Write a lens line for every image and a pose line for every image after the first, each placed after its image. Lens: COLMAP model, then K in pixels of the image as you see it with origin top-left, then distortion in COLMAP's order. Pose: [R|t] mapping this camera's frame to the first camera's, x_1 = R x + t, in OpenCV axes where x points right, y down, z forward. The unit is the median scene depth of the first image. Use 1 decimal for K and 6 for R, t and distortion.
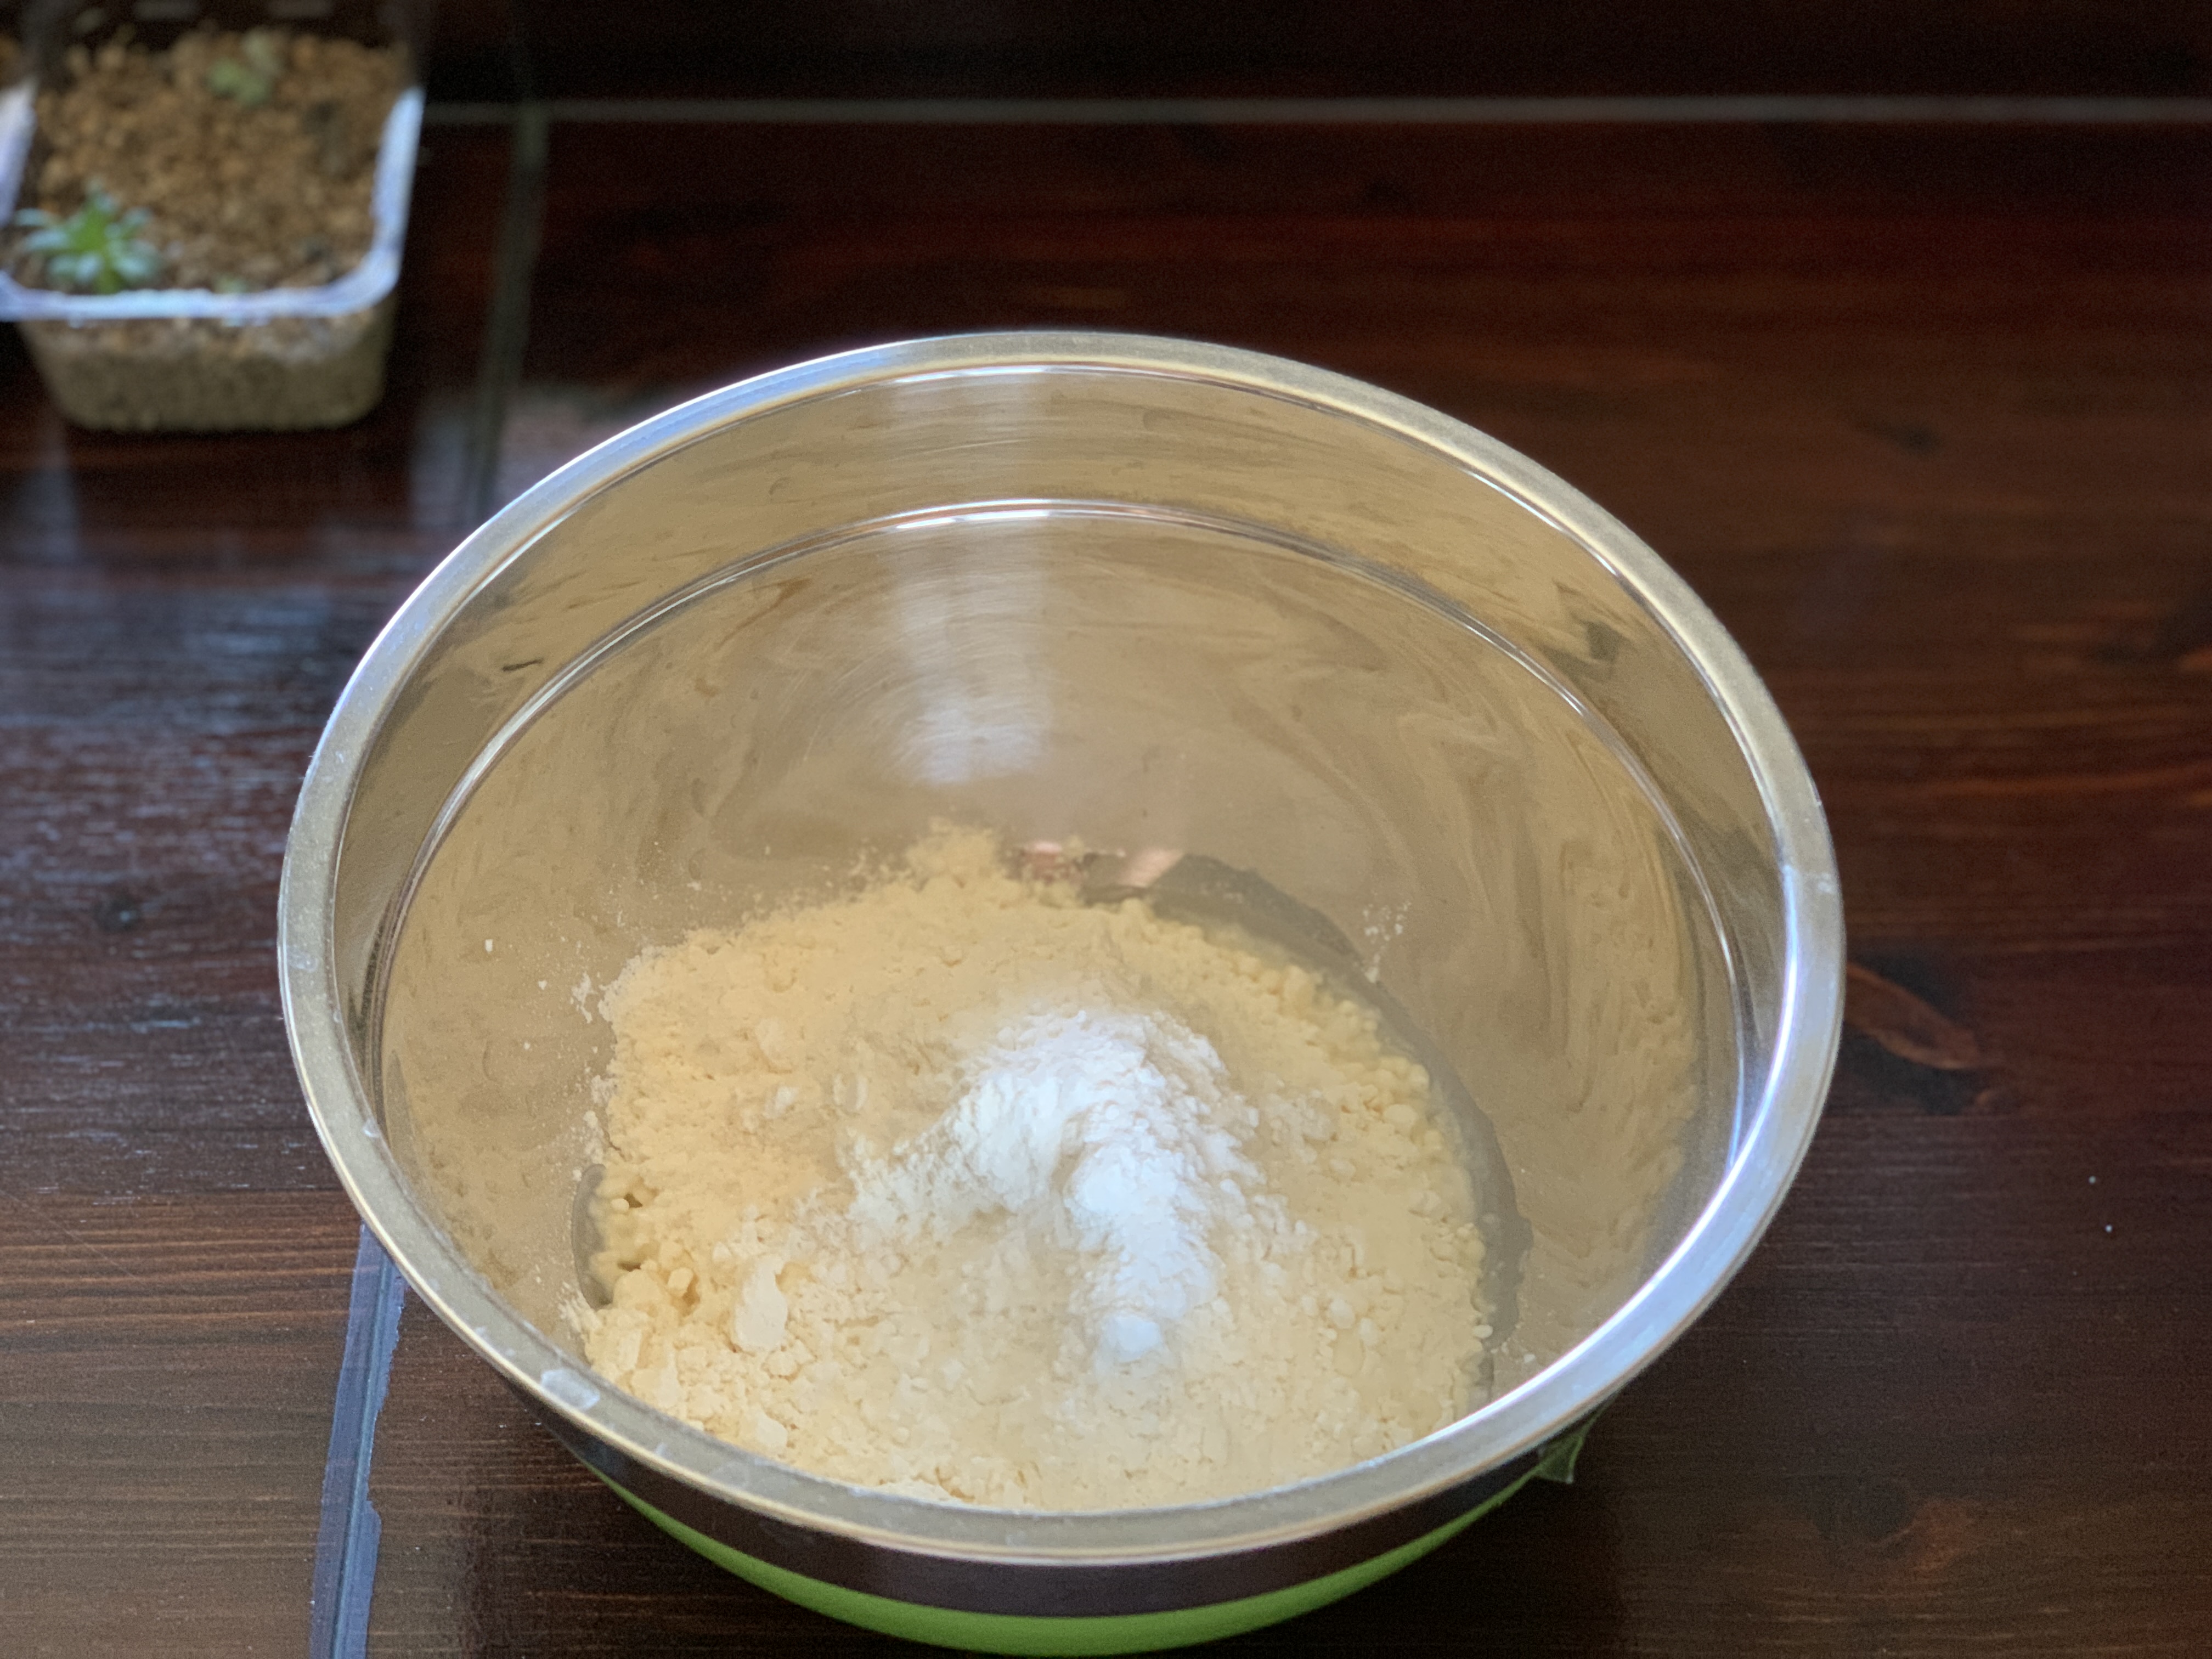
lens RADIAL K [[3385.6, 0, 1104.0], [0, 3385.6, 819.8], [0, 0, 1]] dist [0.011188, 0.037384]
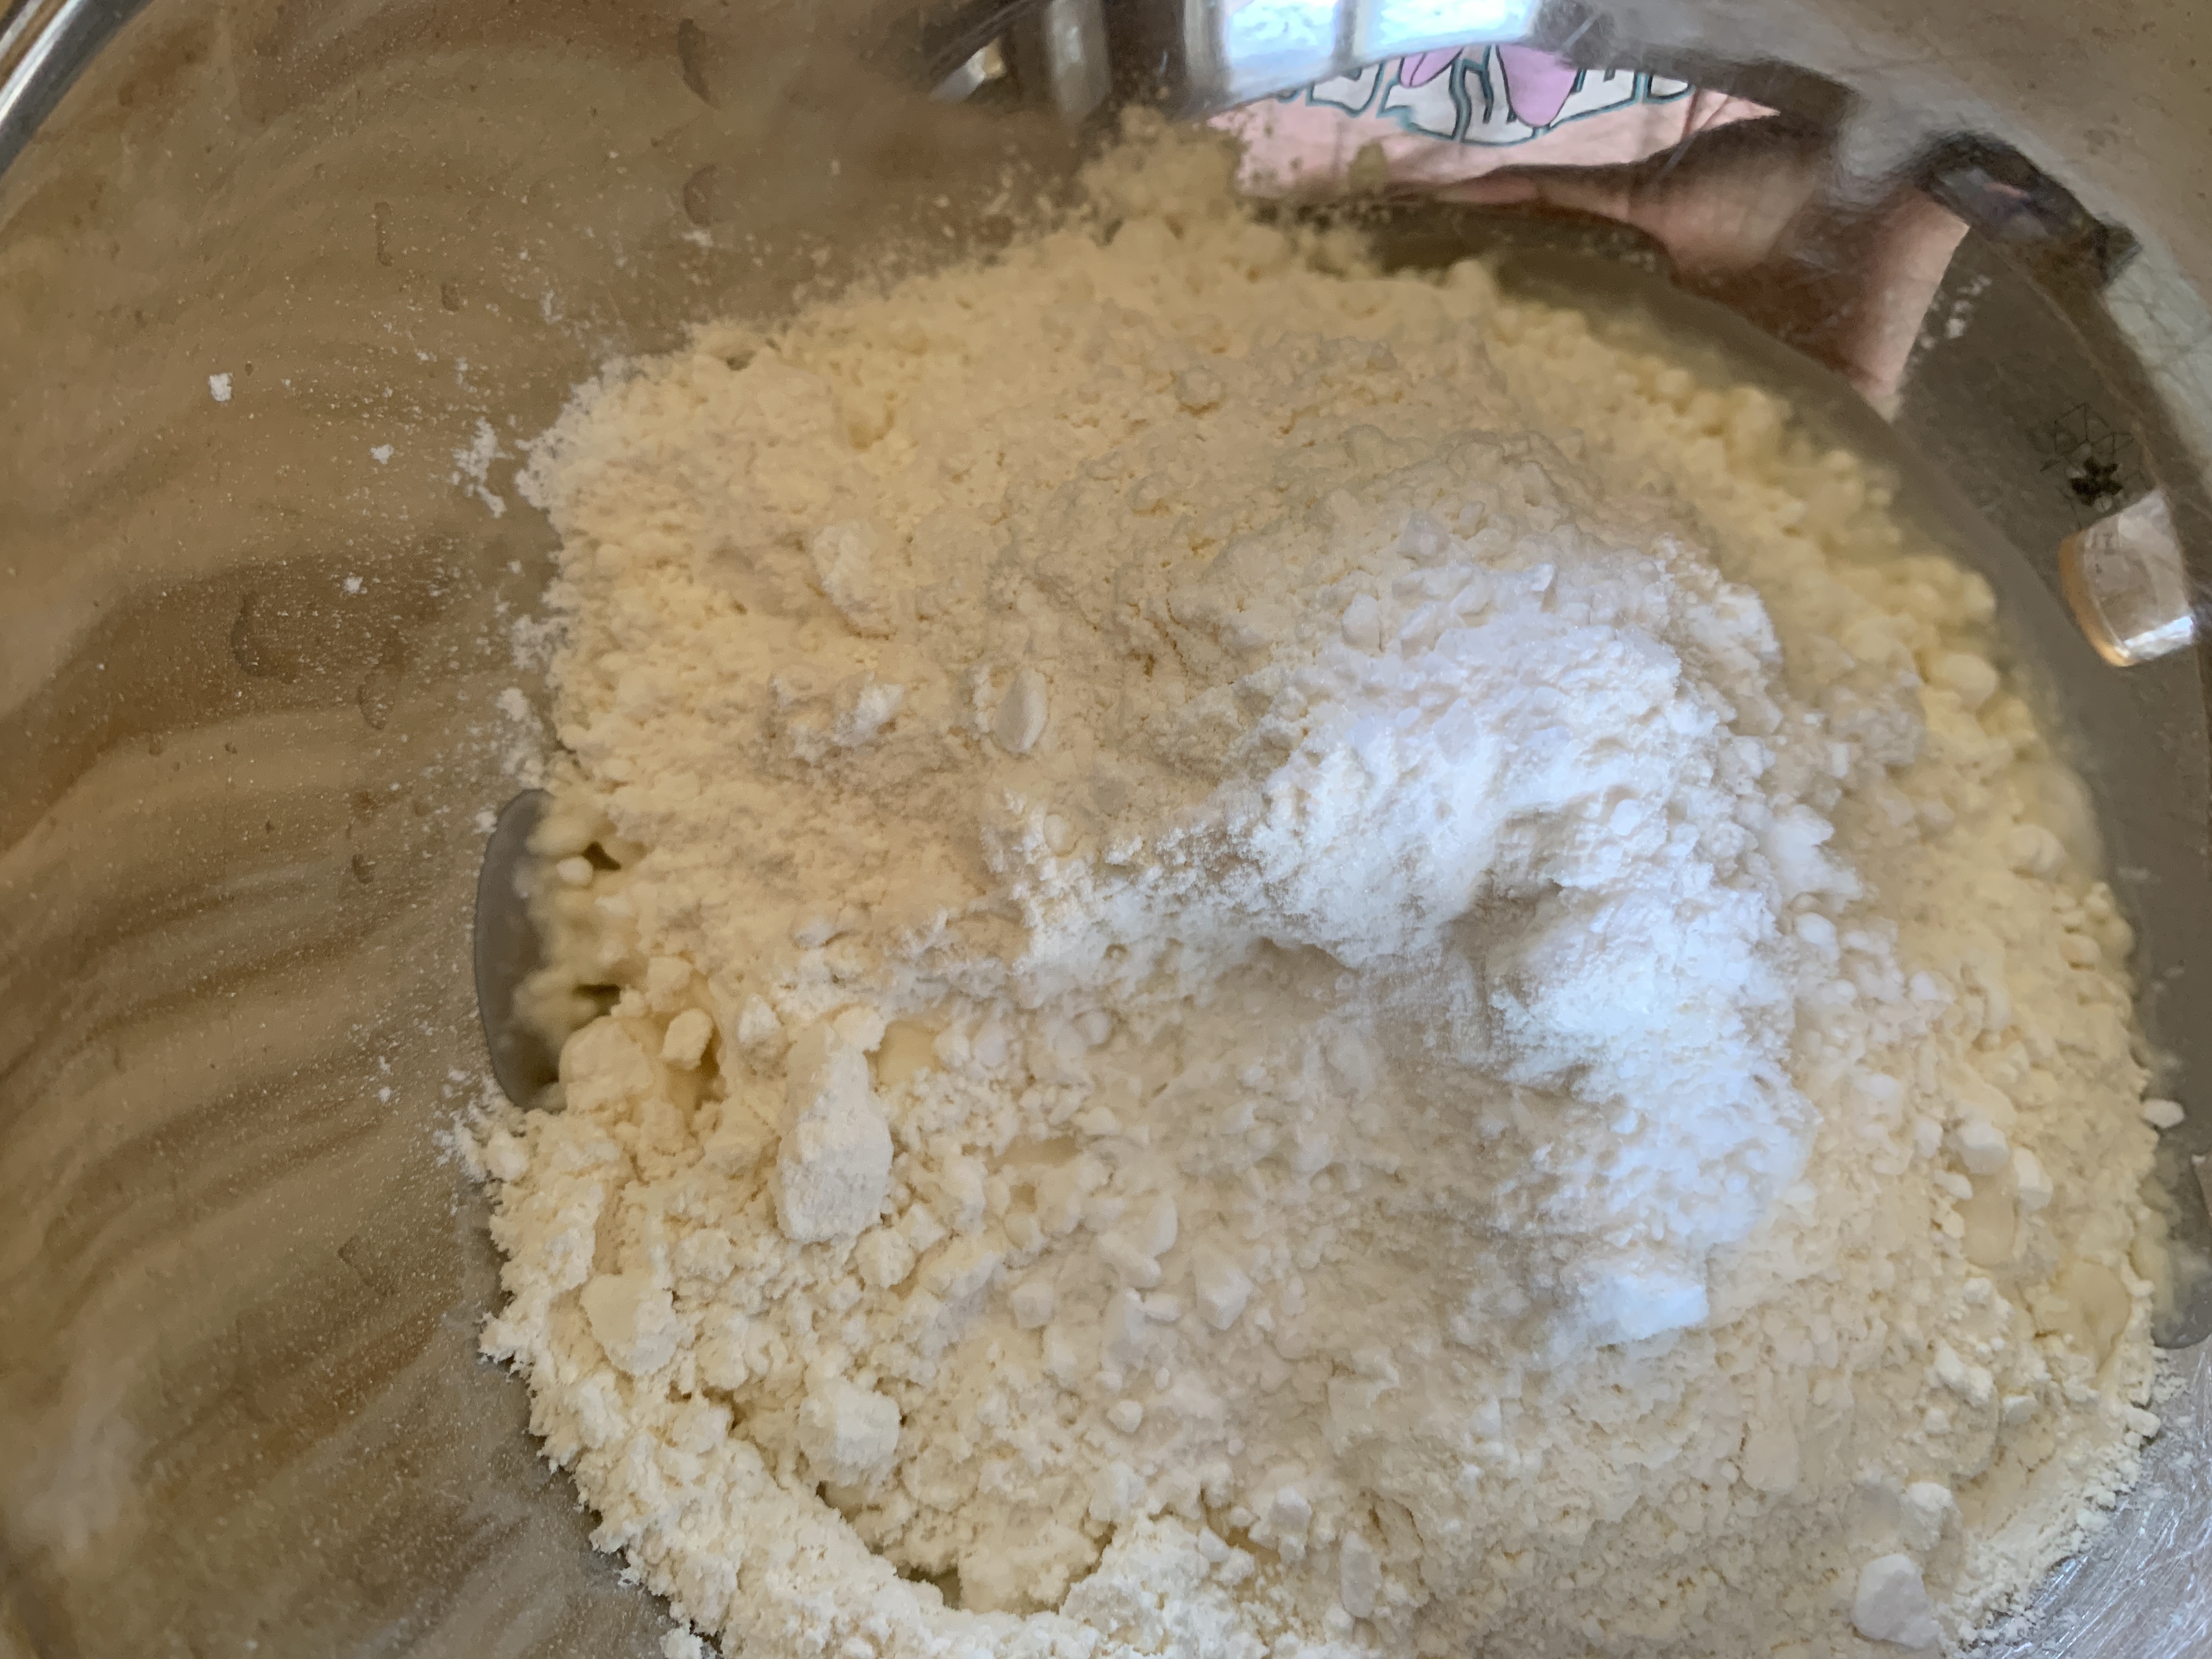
lens RADIAL K [[2038.6, 0, 1118.6], [0, 2038.6, 910.1], [0, 0, 1]] dist [0.110250, -0.453108]
pose [[0.999962, 0.004960, 0.007207, -0.060370], [-0.007159, 0.937376, 0.348245, 0.006273], [-0.005028, -0.348284, 0.937376, 0.705861]]
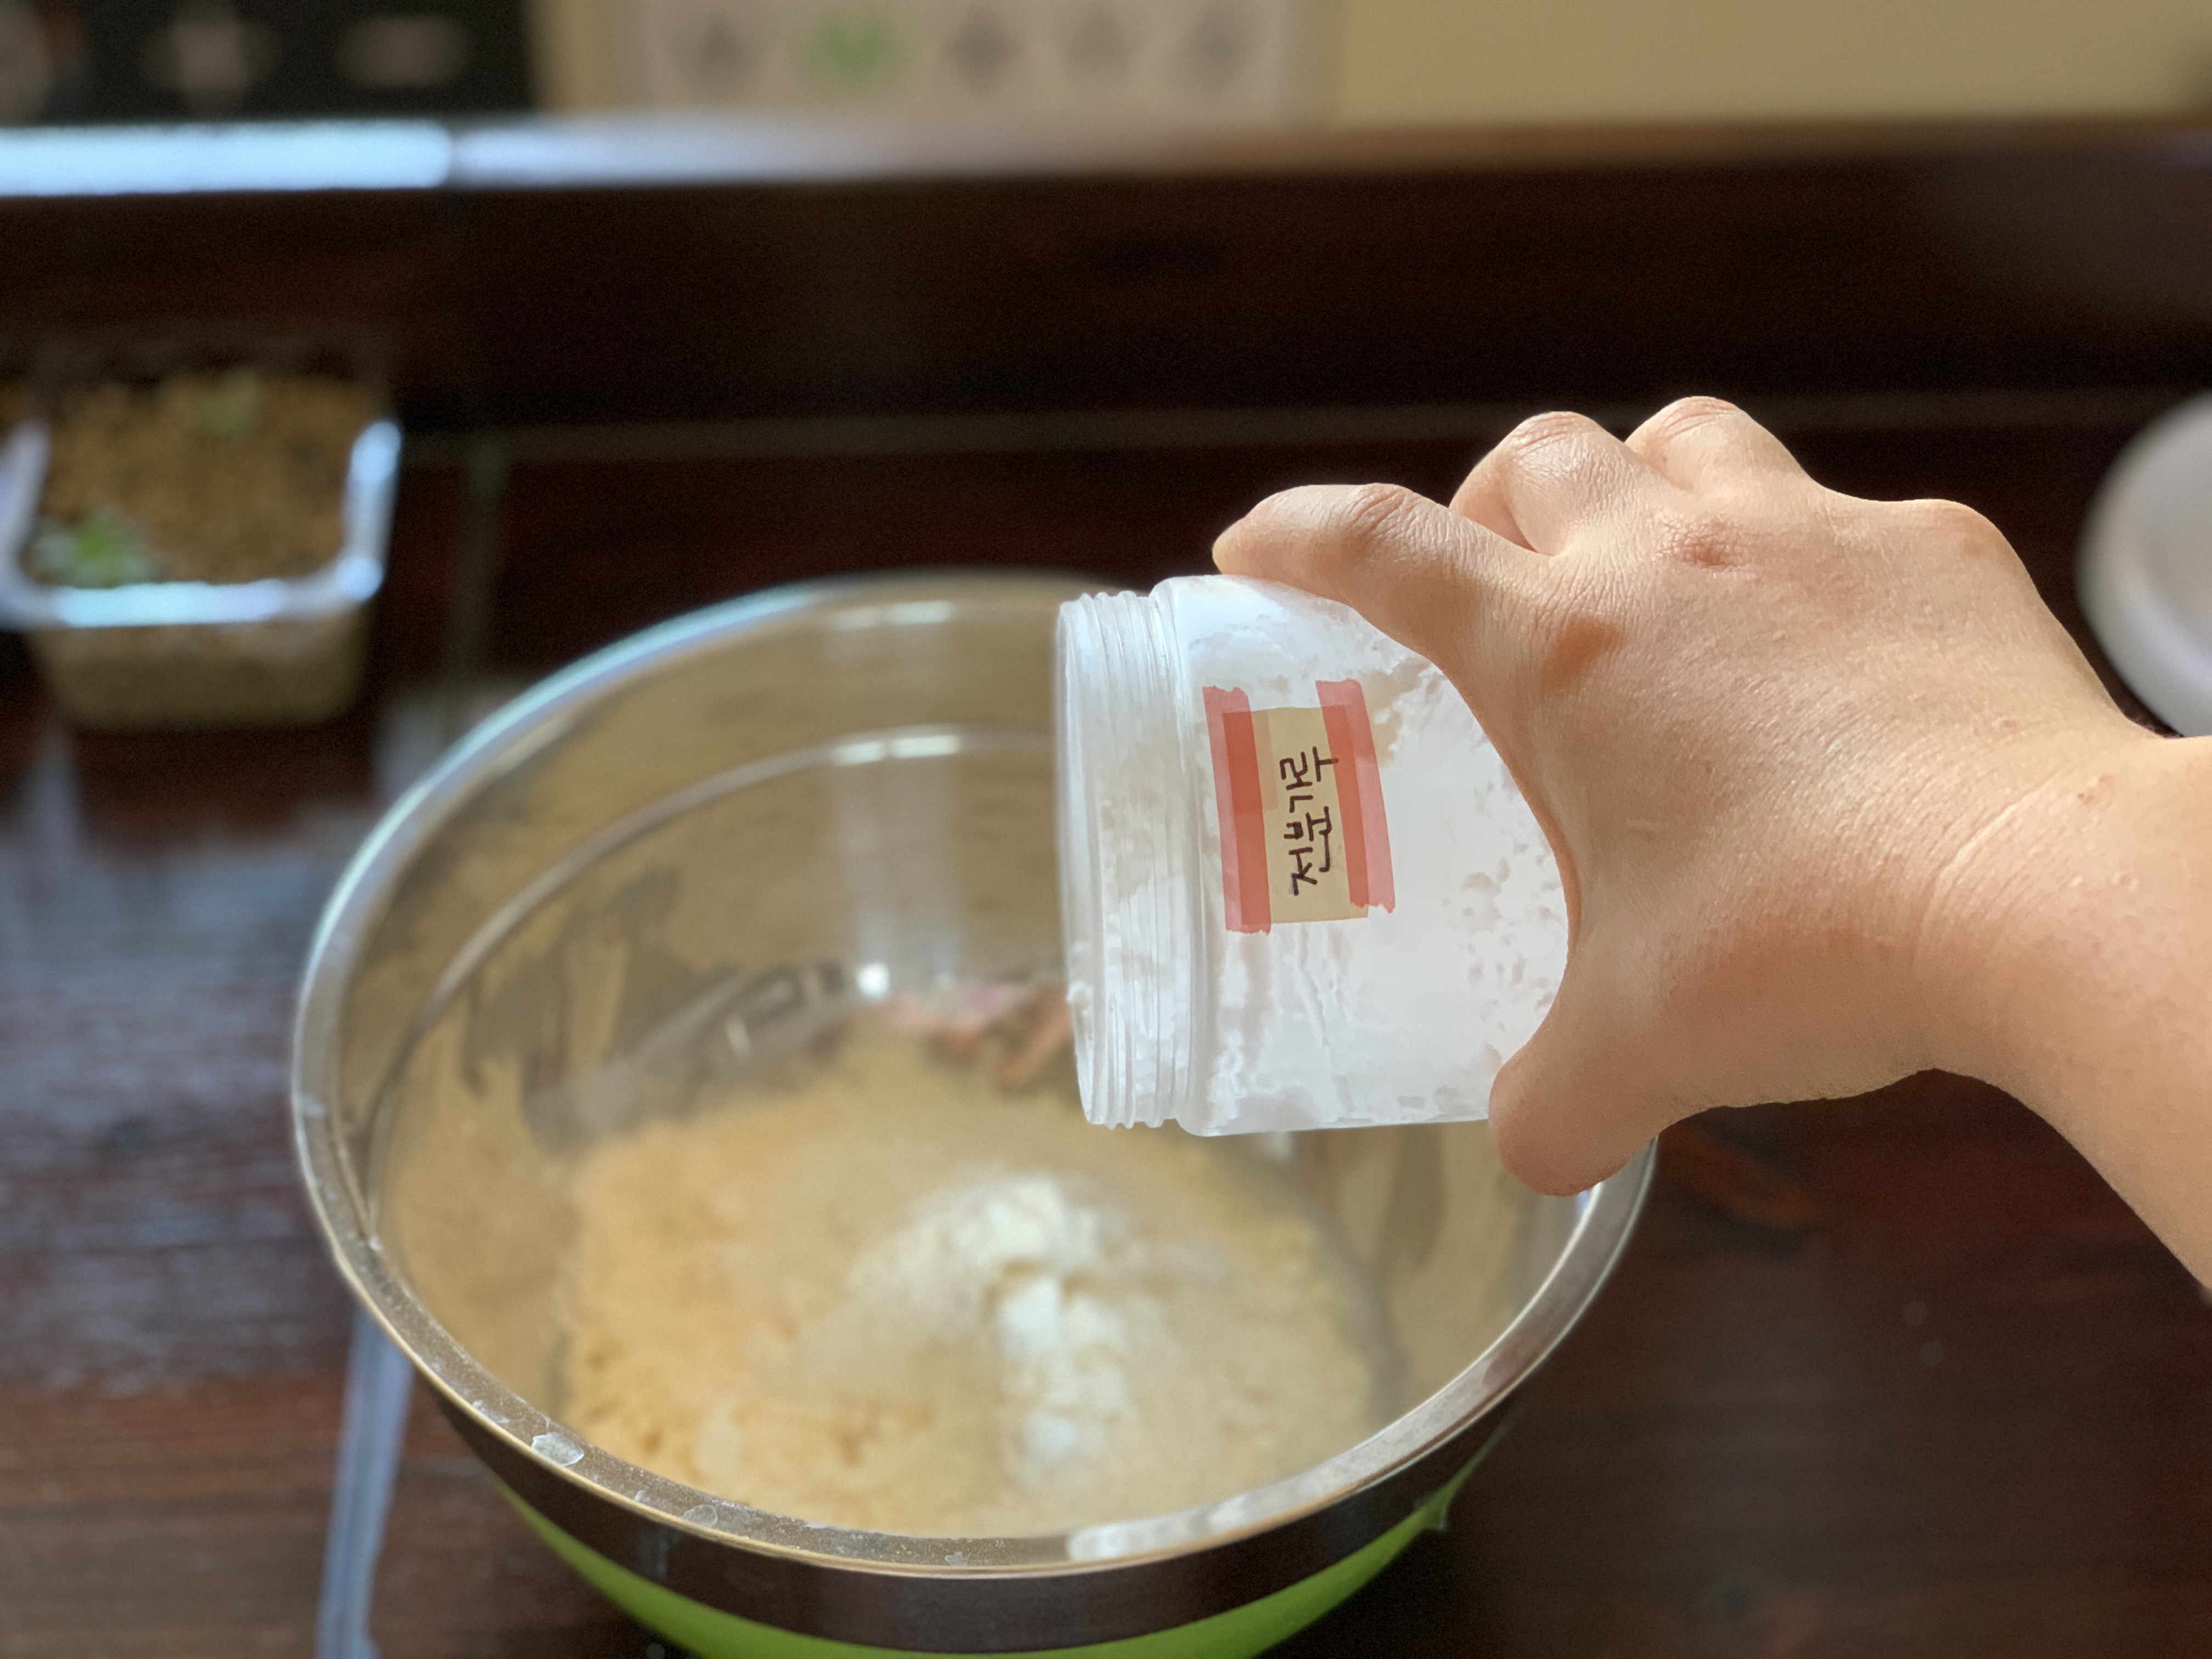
lens RADIAL K [[3385.6, 0, 1104.0], [0, 3385.6, 819.8], [0, 0, 1]] dist [0.011188, 0.037384]
pose [[0.999276, -0.028932, 0.024708, 0.002818], [0.031878, 0.991180, -0.128631, 0.086343], [-0.020769, 0.129326, 0.991385, -0.123046]]
